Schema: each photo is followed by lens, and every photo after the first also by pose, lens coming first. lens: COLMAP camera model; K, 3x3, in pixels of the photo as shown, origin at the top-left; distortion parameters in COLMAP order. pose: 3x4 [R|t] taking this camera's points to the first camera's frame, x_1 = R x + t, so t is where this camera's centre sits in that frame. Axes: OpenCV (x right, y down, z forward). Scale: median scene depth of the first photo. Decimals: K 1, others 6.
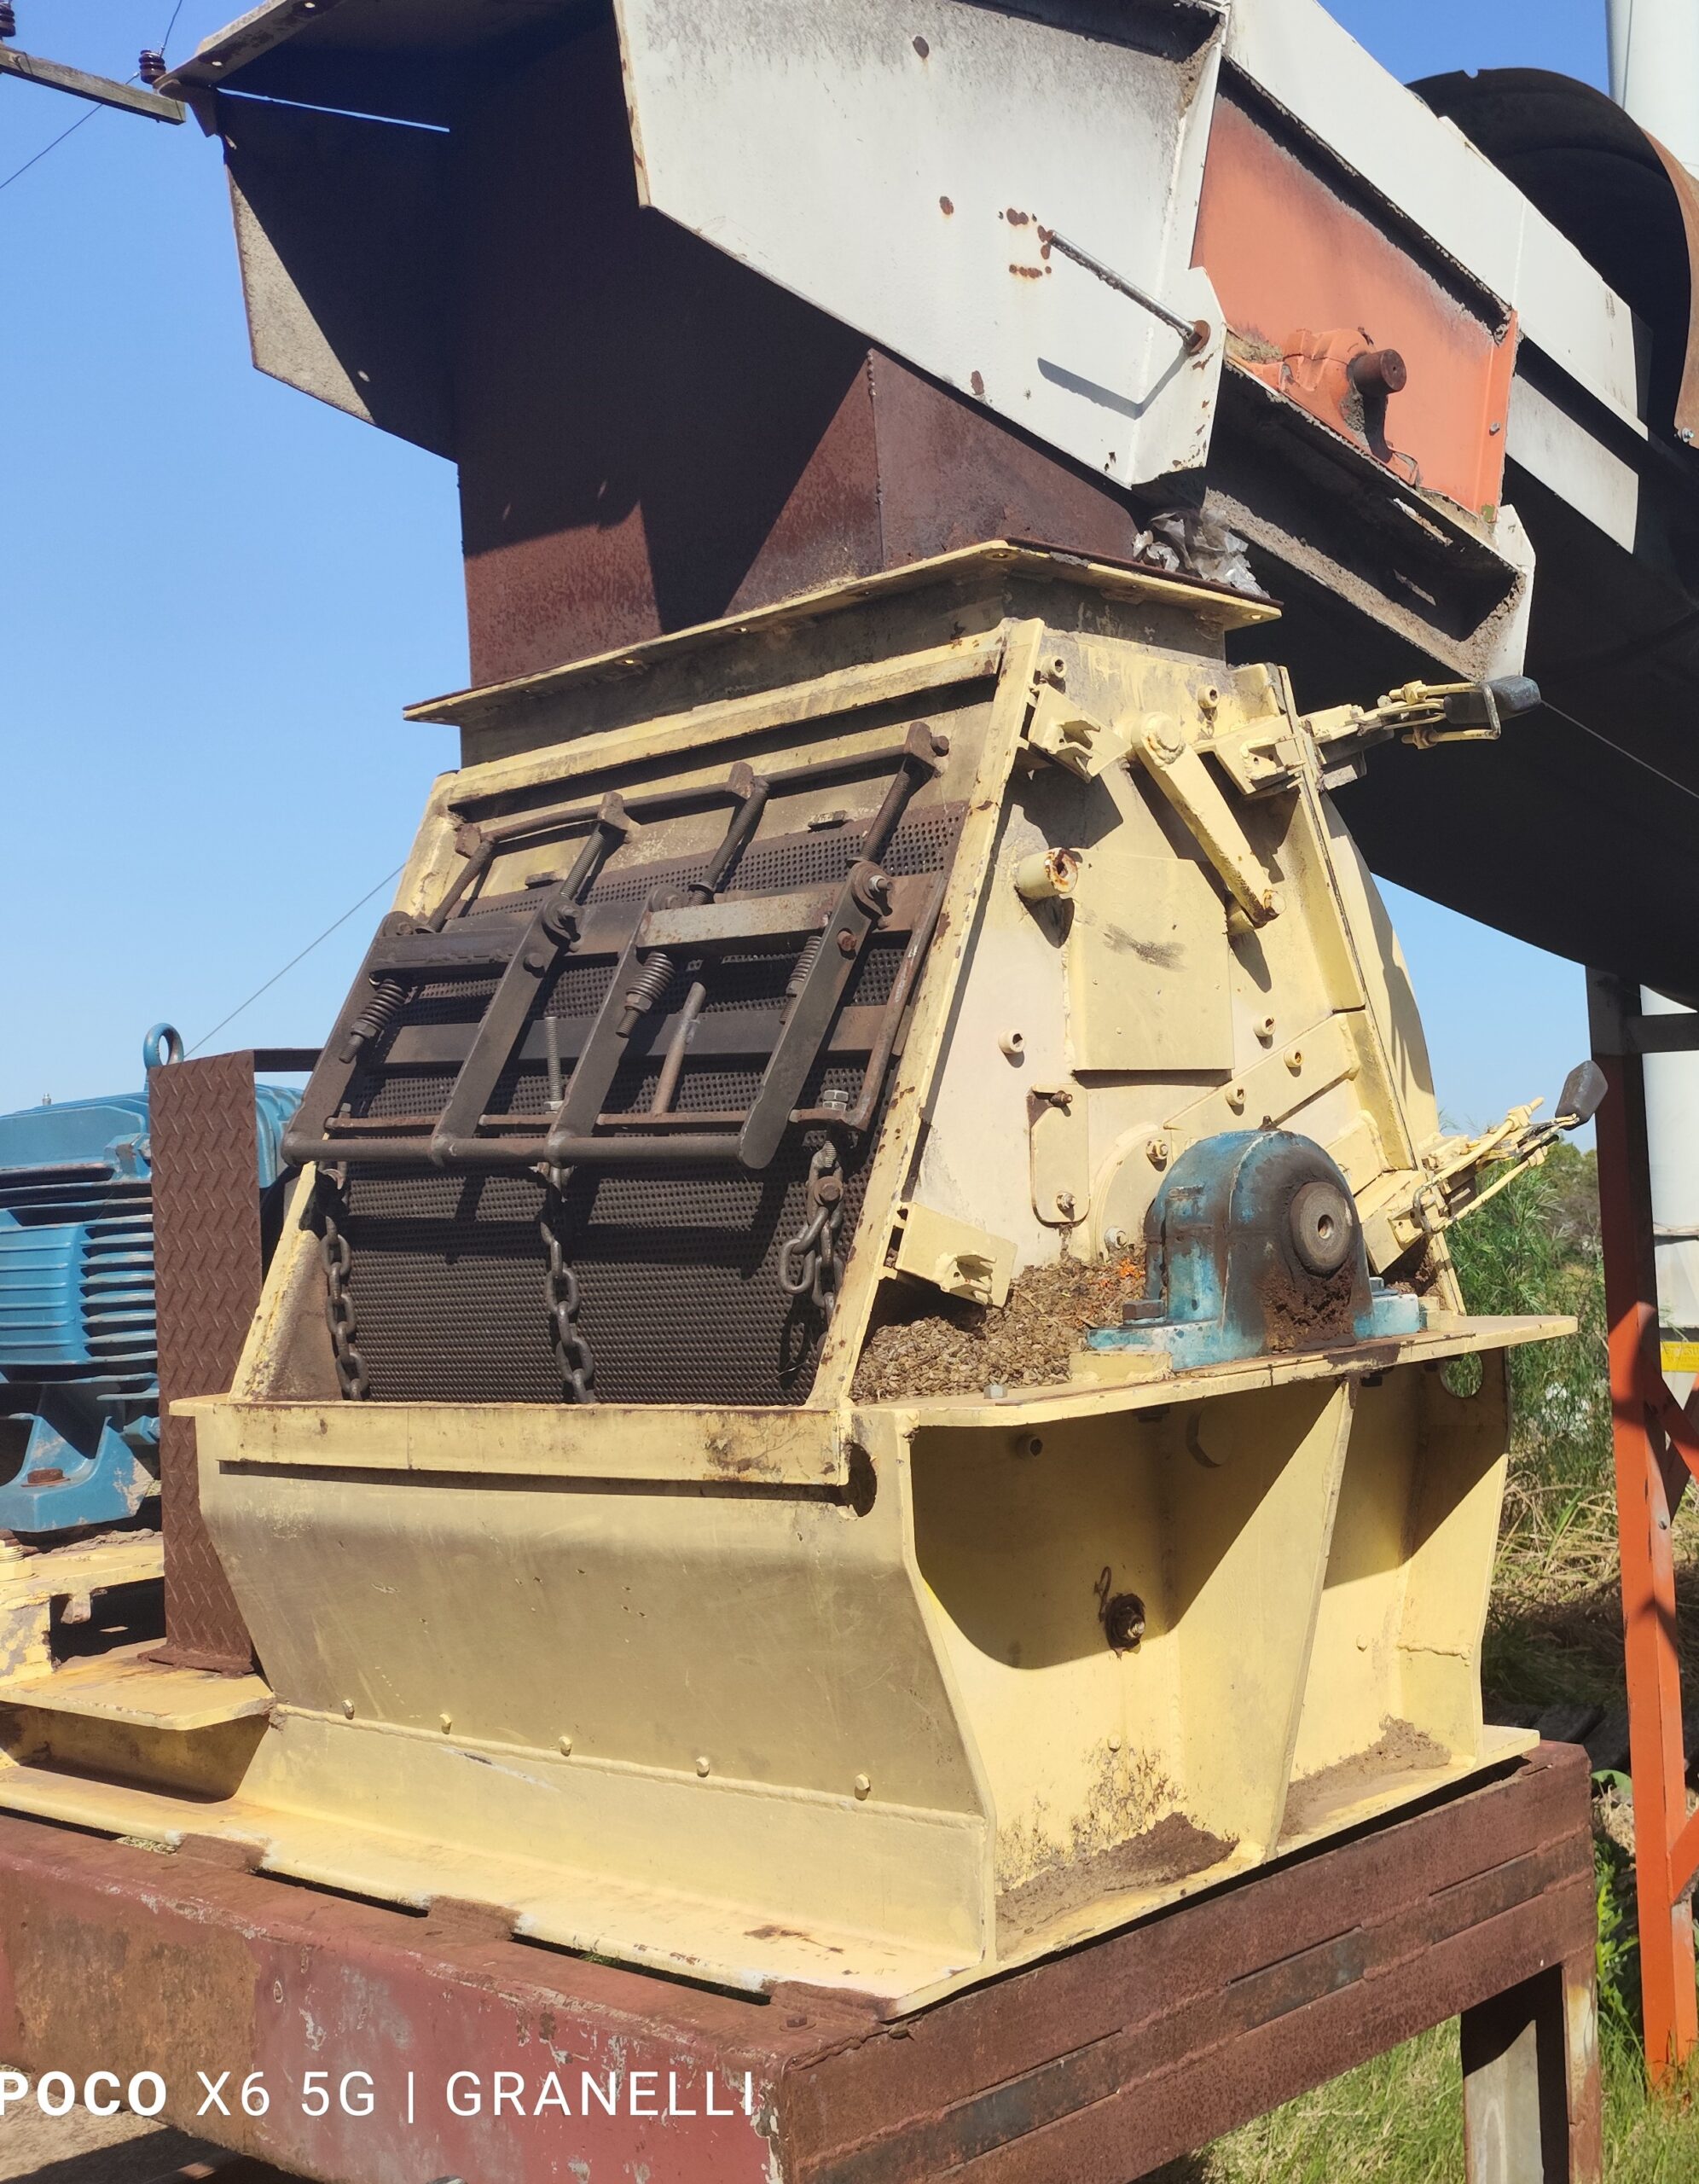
lens RADIAL K [[2569.3, 0, 849.5], [0, 2569.3, 1092.0], [0, 0, 1]] dist [-0.064160, -0.021829]
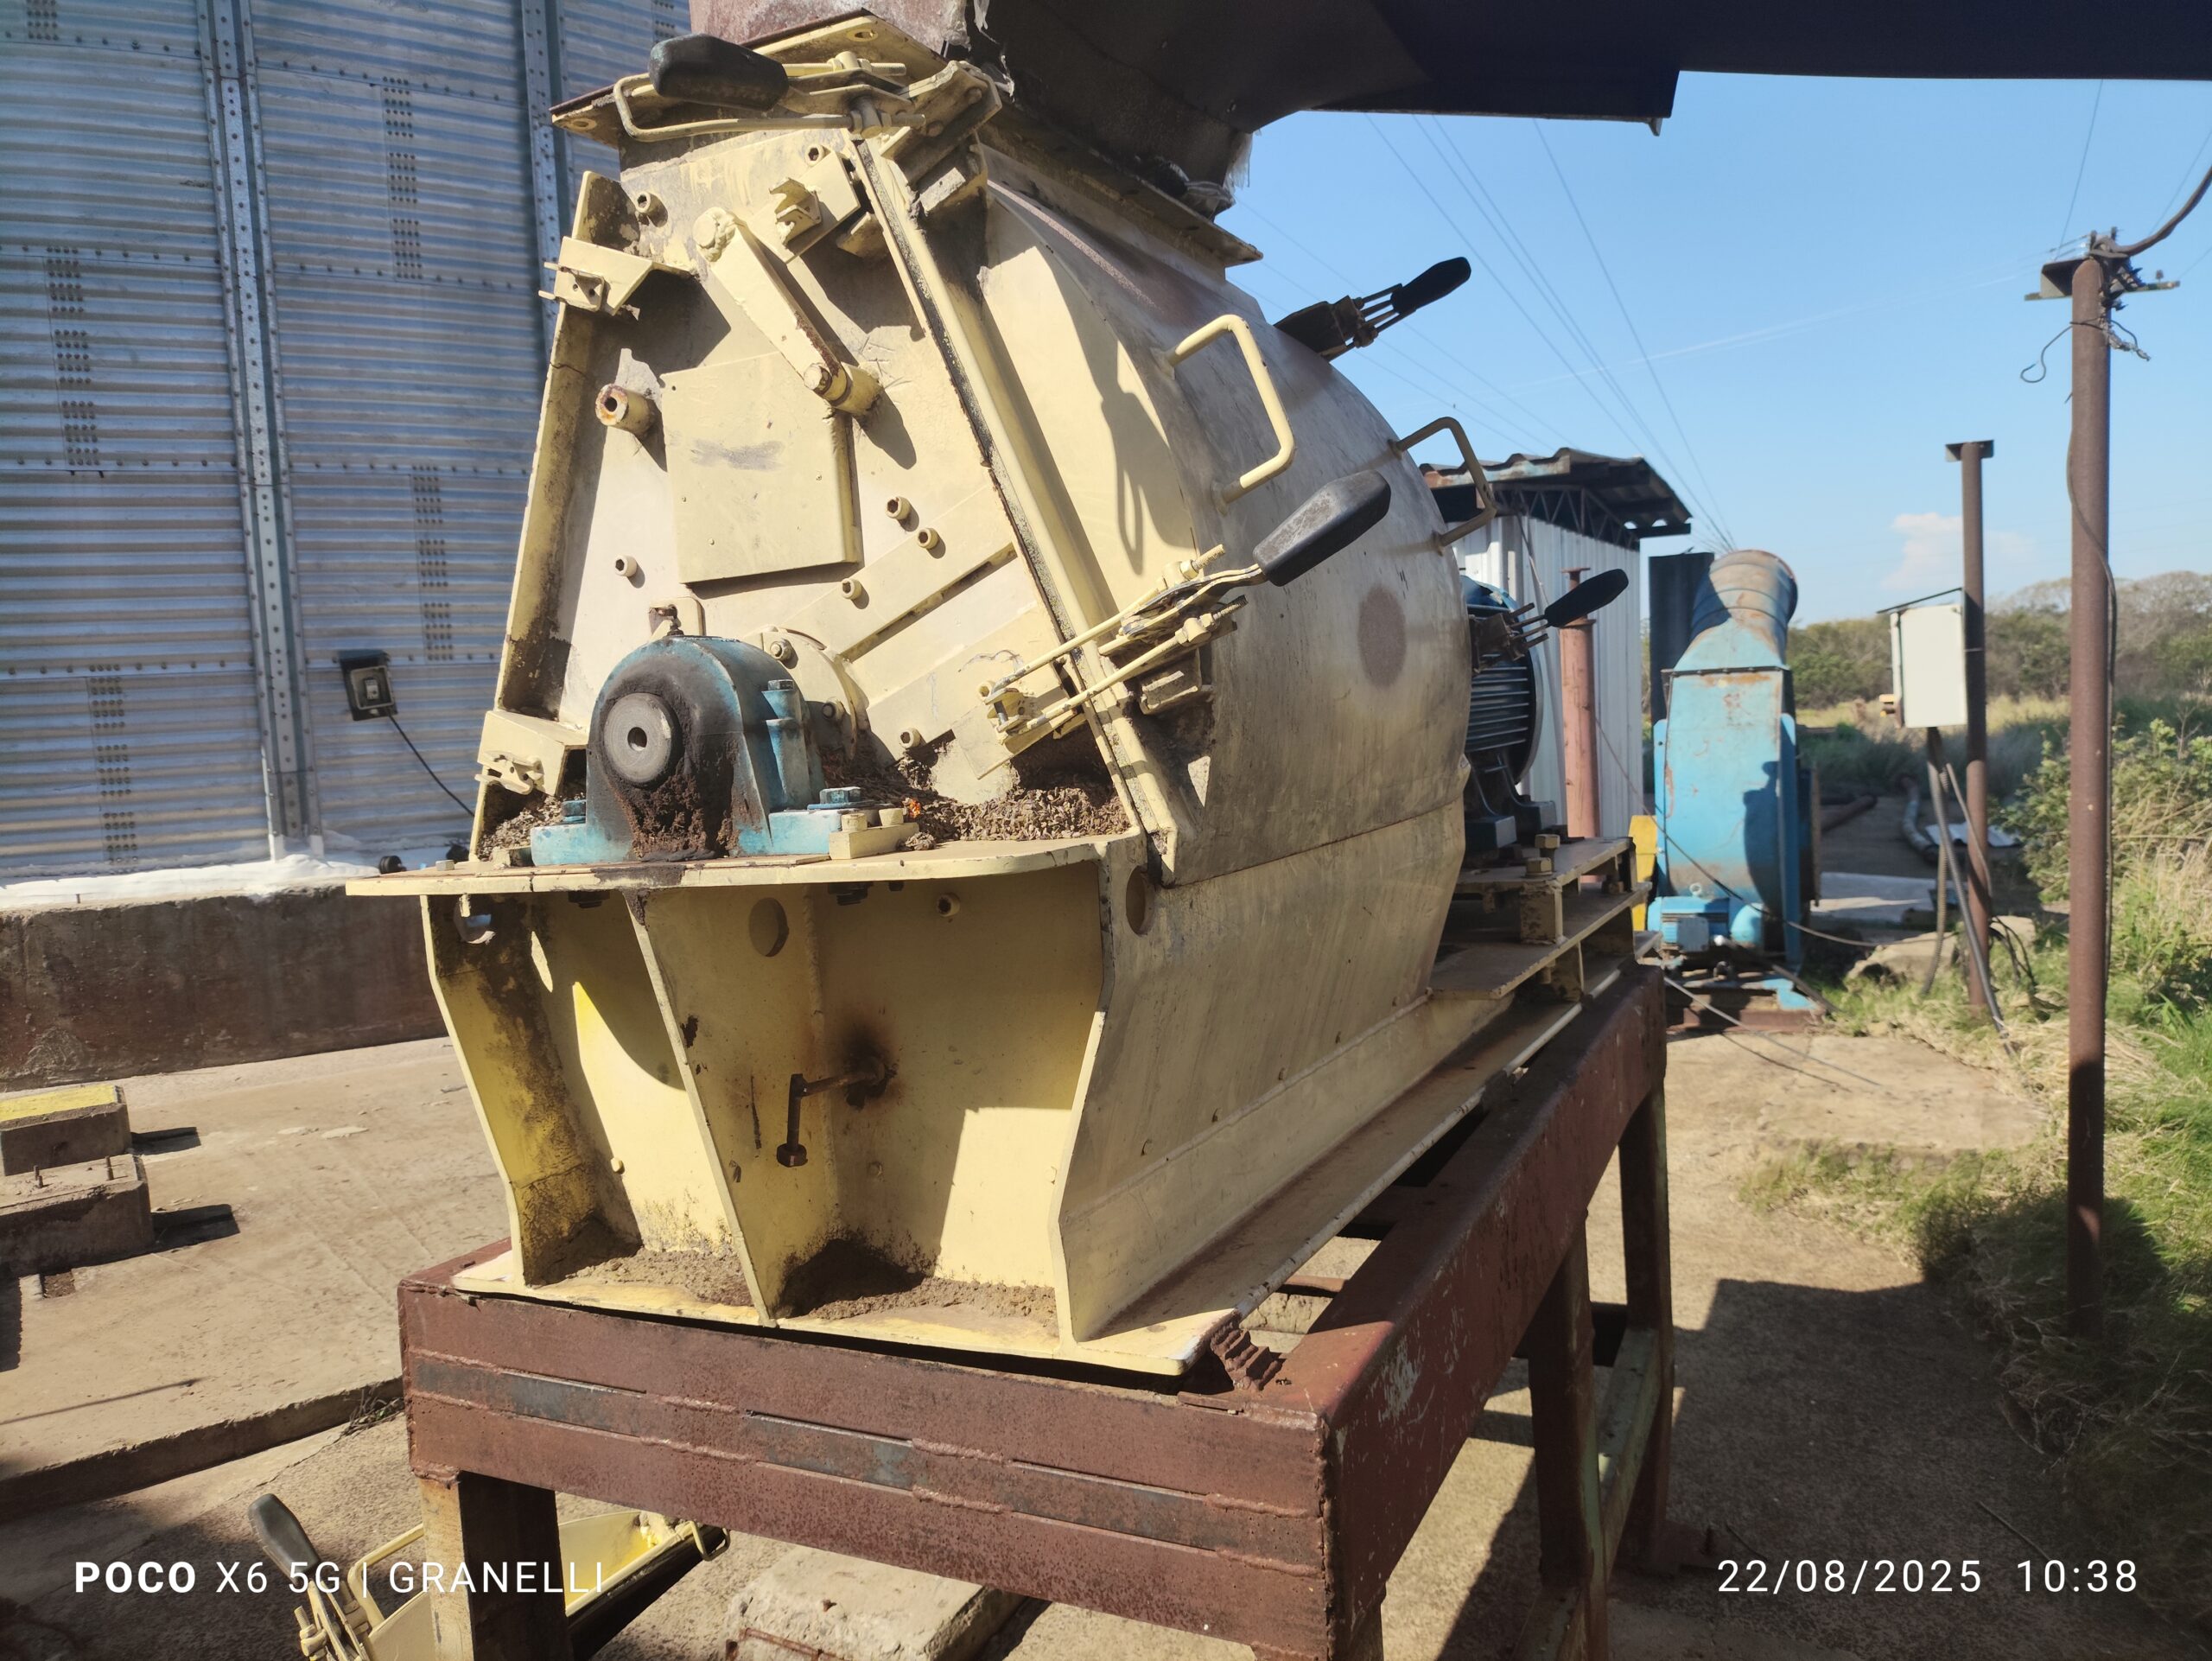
lens RADIAL K [[1498.0, 0, 1106.0], [0, 1498.0, 830.5], [0, 0, 1]] dist [0.007007, 0.000803]
pose [[0.324034, 0.111486, -0.939453, 0.754997], [0.097668, 0.983784, 0.150434, 0.016825], [0.940990, -0.140501, 0.307891, 0.942508]]
